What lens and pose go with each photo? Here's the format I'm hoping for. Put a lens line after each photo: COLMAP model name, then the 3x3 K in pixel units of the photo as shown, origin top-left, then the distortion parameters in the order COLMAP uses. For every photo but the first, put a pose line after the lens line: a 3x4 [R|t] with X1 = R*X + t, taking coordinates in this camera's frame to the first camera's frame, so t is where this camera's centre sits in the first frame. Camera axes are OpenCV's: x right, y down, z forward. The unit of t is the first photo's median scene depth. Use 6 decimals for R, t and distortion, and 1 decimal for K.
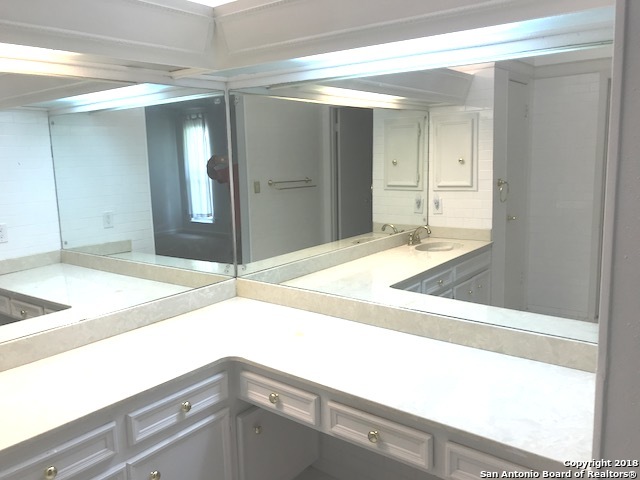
lens RADIAL K [[530.8, 0, 318.9], [0, 530.8, 229.6], [0, 0, 1]] dist [0.081250, -0.078868]
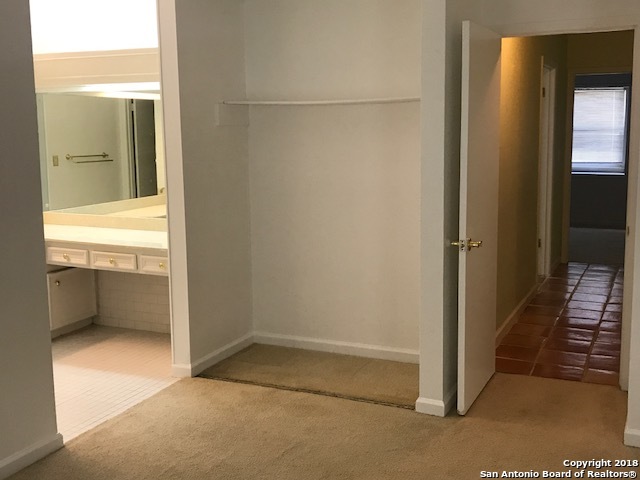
lens RADIAL K [[739.8, 0, 319.5], [0, 739.8, 236.6], [0, 0, 1]] dist [0.020045, 0.005639]
pose [[0.975385, -0.023091, 0.219296, 0.071399], [0.022505, 0.999733, 0.005167, 0.076236], [-0.219357, -0.000105, 0.975645, -0.579393]]
